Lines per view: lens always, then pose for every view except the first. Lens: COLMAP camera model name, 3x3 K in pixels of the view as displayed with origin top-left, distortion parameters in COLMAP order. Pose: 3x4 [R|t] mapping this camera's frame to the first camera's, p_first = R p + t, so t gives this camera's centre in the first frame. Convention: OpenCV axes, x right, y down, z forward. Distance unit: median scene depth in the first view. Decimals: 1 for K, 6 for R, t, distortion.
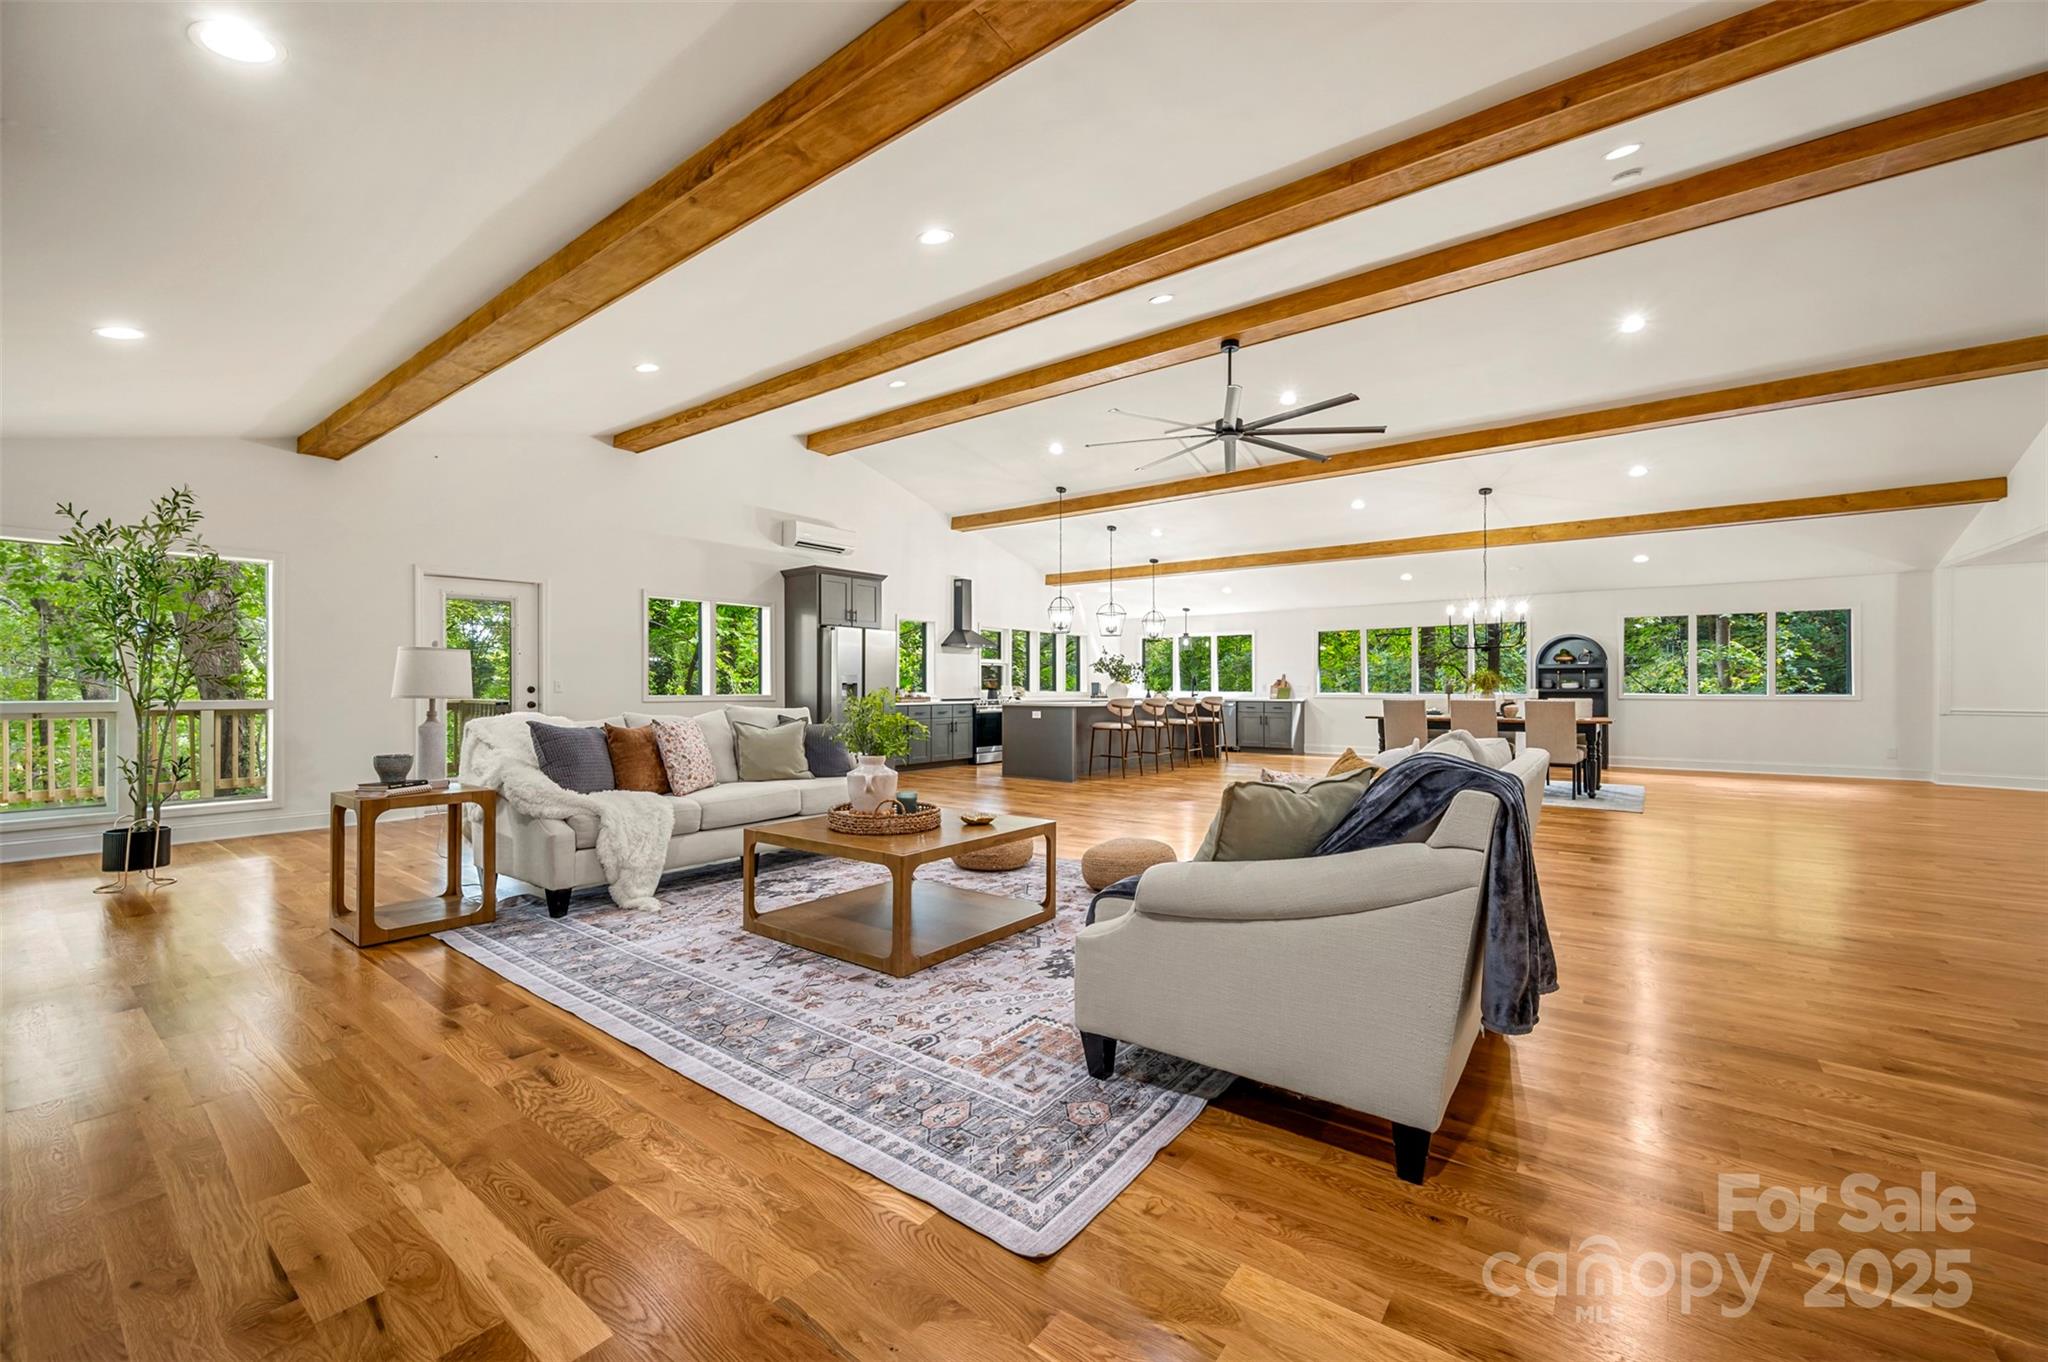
lens RADIAL K [[806.8, 0, 1032.8], [0, 806.8, 687.1], [0, 0, 1]] dist [-0.001325, -0.000042]
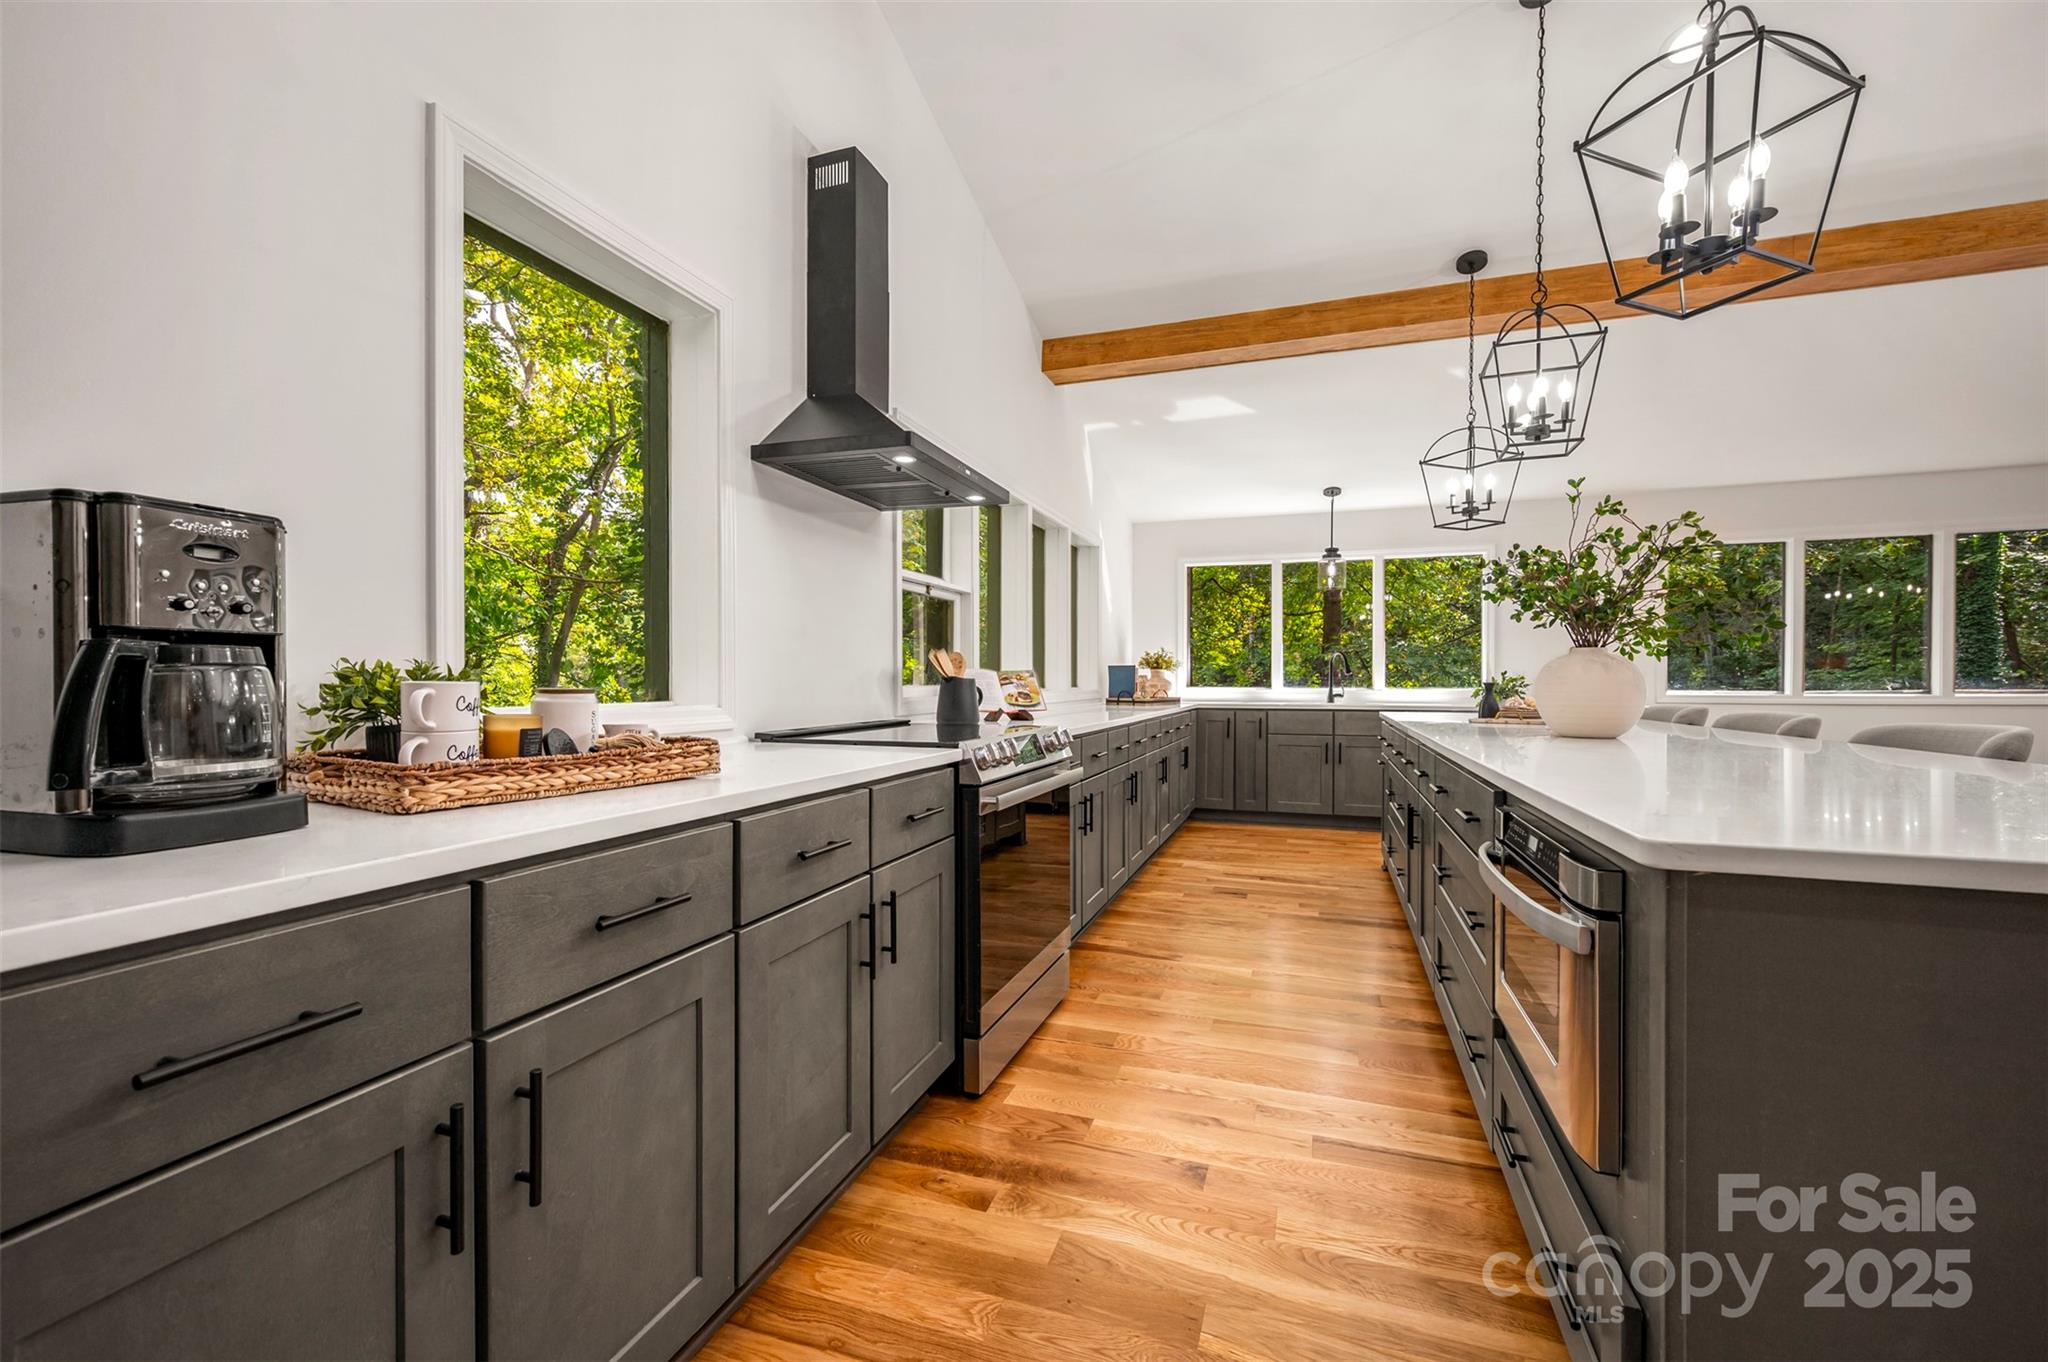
lens RADIAL K [[806.8, 0, 1031.6], [0, 806.8, 691.6], [0, 0, 1]] dist [-0.001325, -0.000042]
pose [[0.953017, -0.008926, 0.302785, -0.101932], [0.006574, 0.999940, 0.008785, 0.002813], [-0.302845, -0.006382, 0.953018, 0.750573]]
